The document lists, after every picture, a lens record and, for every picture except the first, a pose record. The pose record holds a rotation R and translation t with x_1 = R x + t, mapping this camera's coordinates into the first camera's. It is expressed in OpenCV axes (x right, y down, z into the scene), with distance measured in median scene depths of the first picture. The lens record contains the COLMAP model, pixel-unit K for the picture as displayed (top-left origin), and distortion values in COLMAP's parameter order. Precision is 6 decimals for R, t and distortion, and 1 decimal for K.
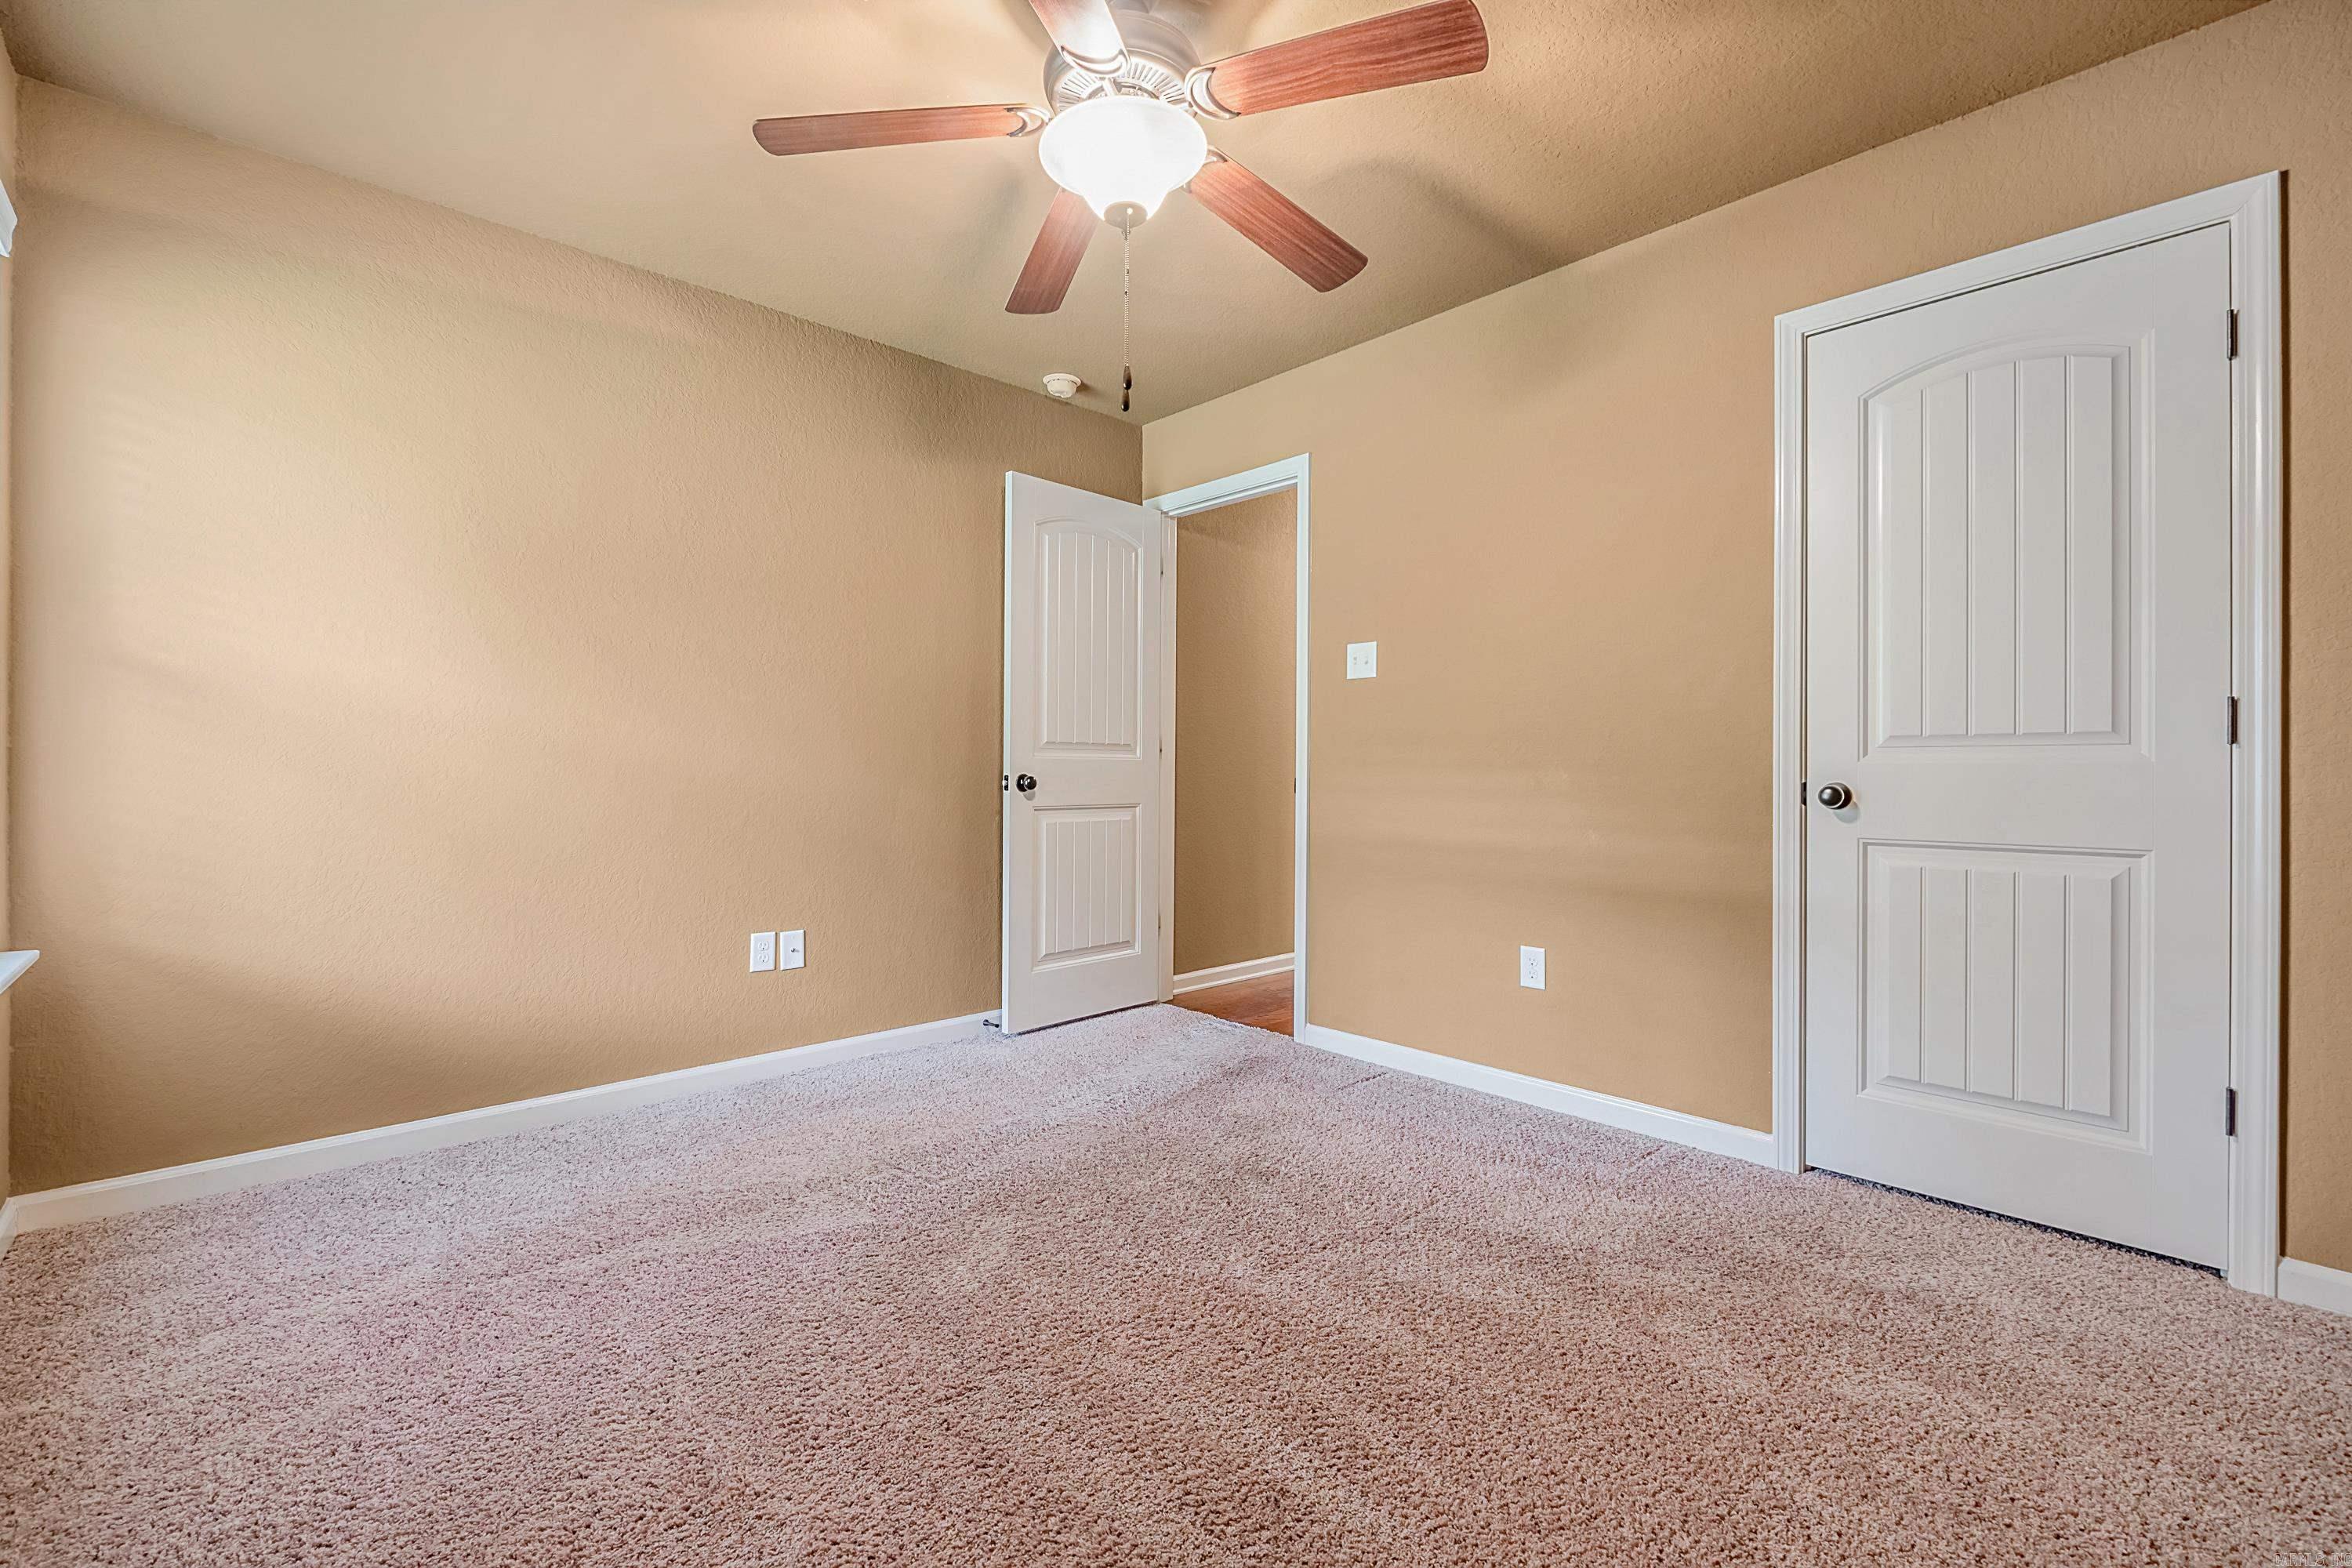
lens RADIAL K [[994.2, 0, 1175.4], [0, 994.2, 759.7], [0, 0, 1]] dist [-0.001280, -0.000185]
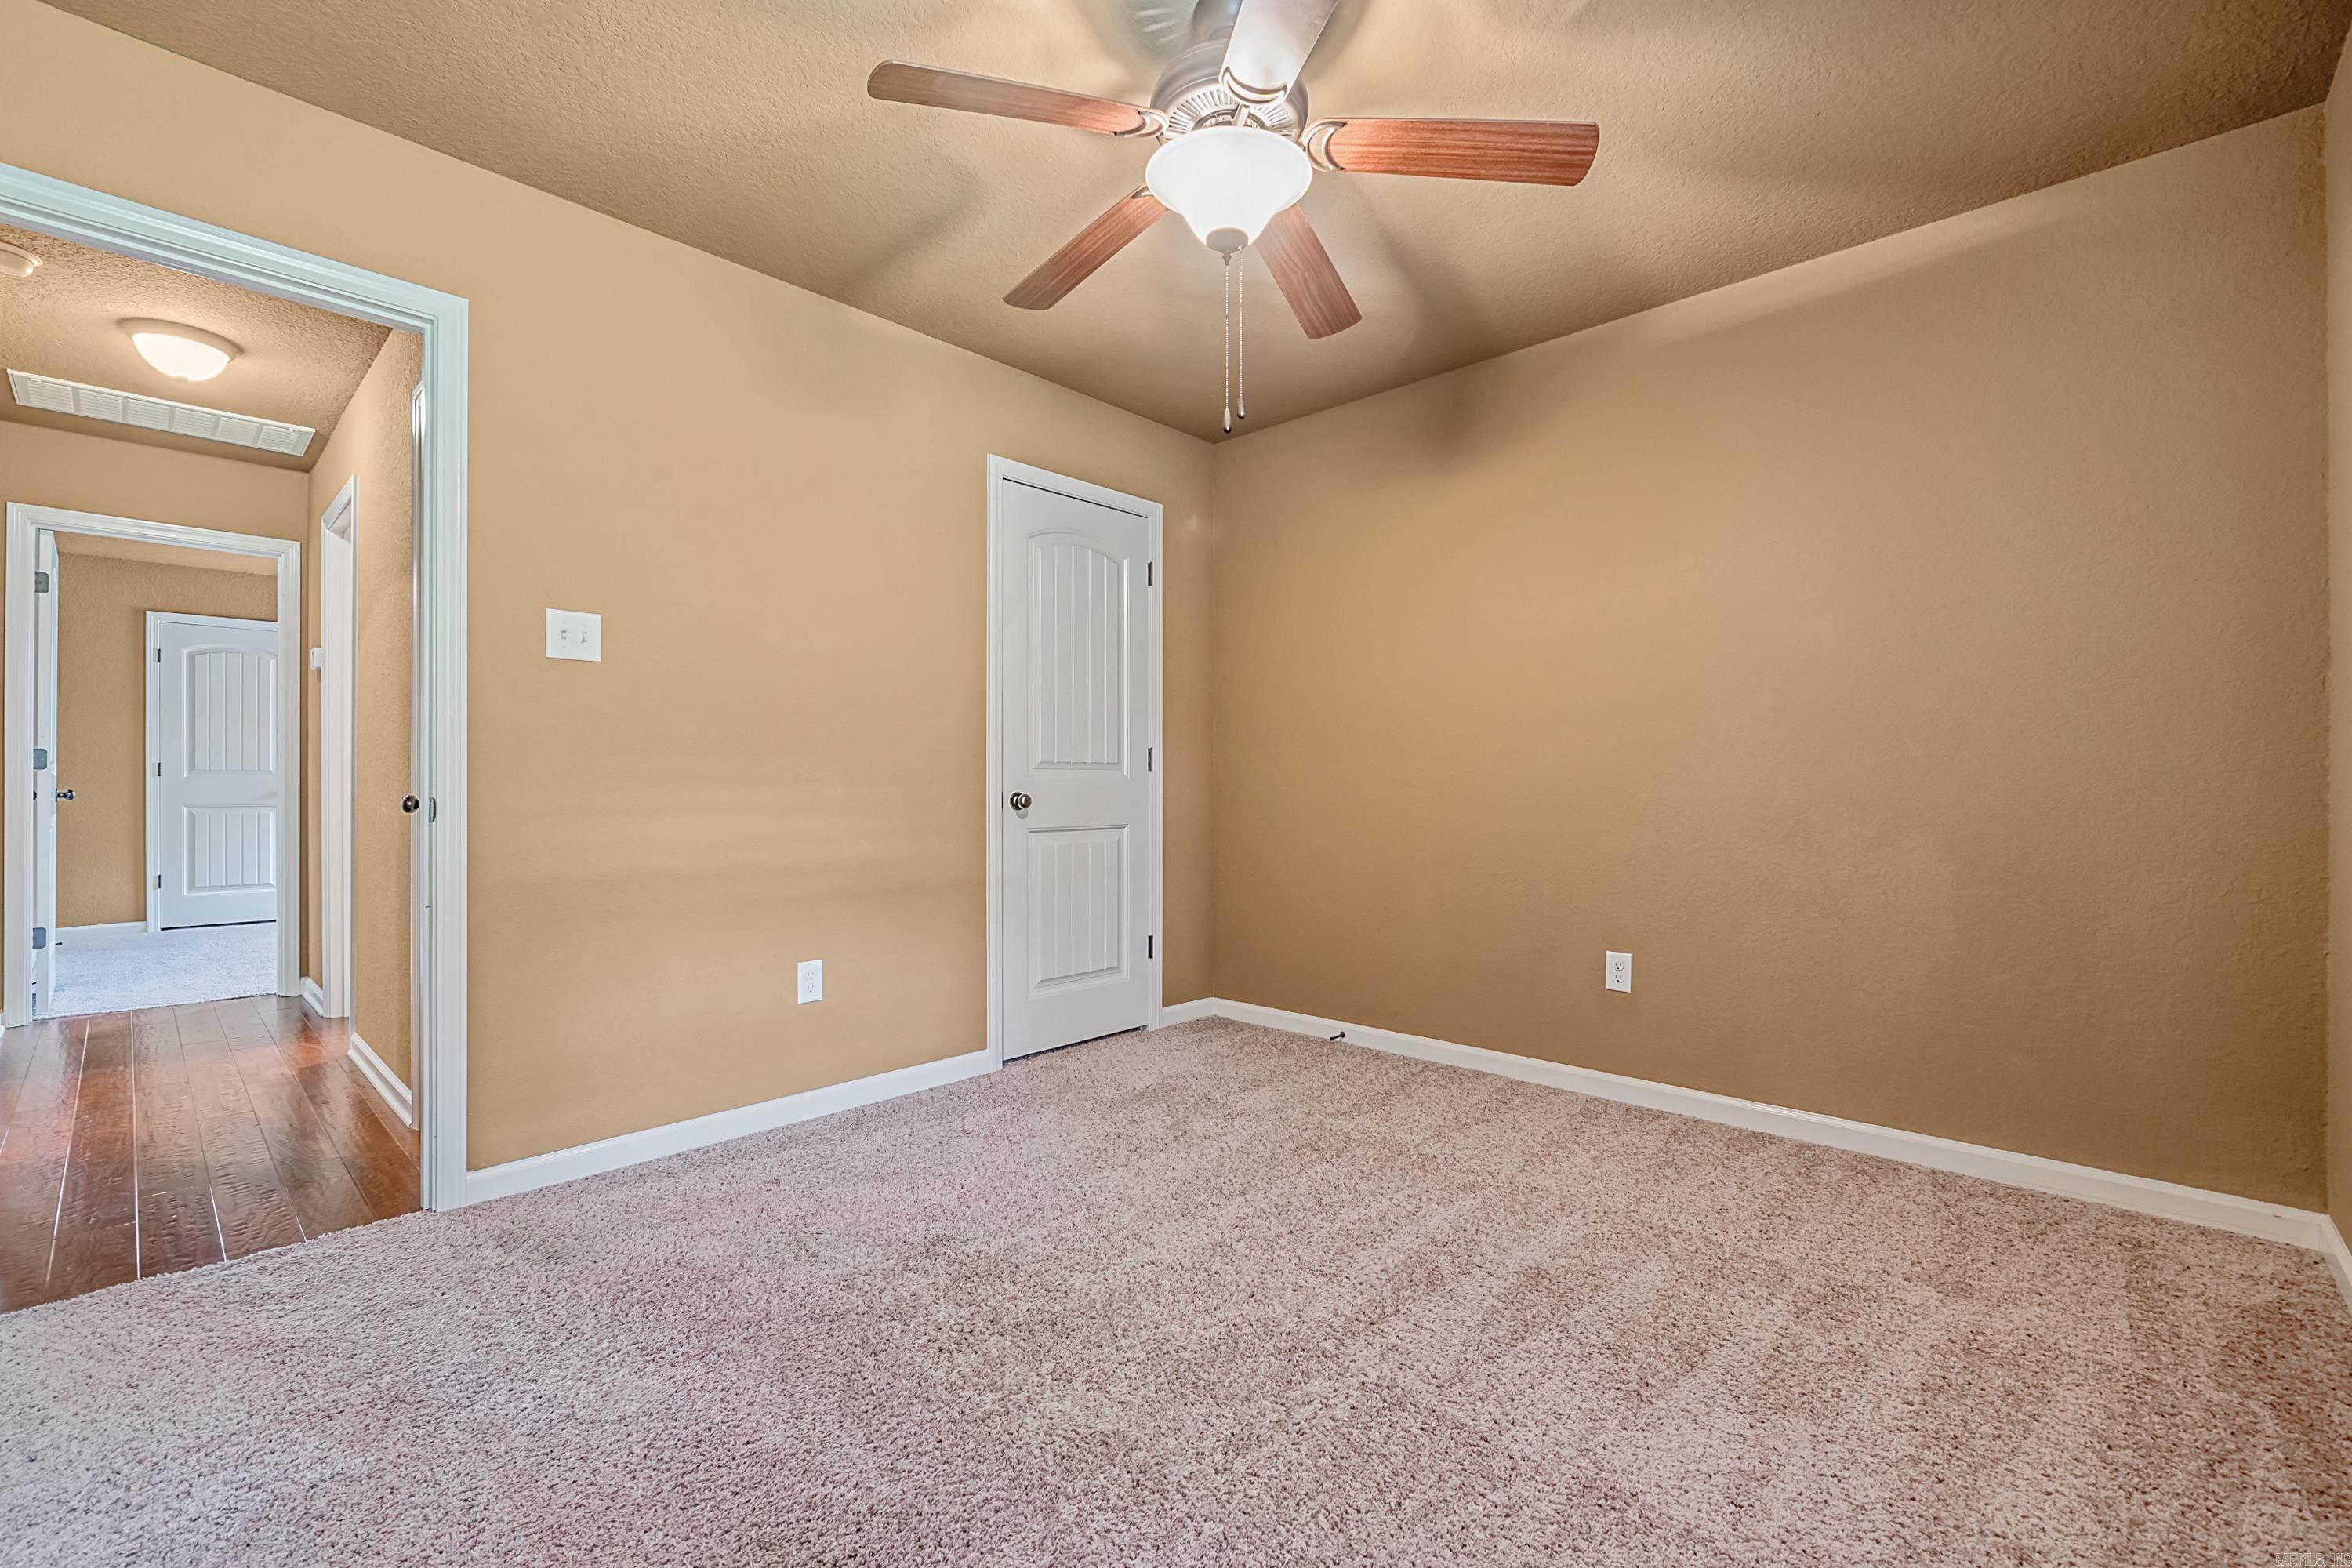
lens RADIAL K [[1003.3, 0, 1172.8], [0, 1003.3, 777.6], [0, 0, 1]] dist [-0.004039, -0.000742]
pose [[-0.067411, 0.005625, 0.997709, -0.816585], [-0.008609, 0.999944, -0.006220, 0.008927], [-0.997688, -0.009008, -0.067359, 0.857797]]
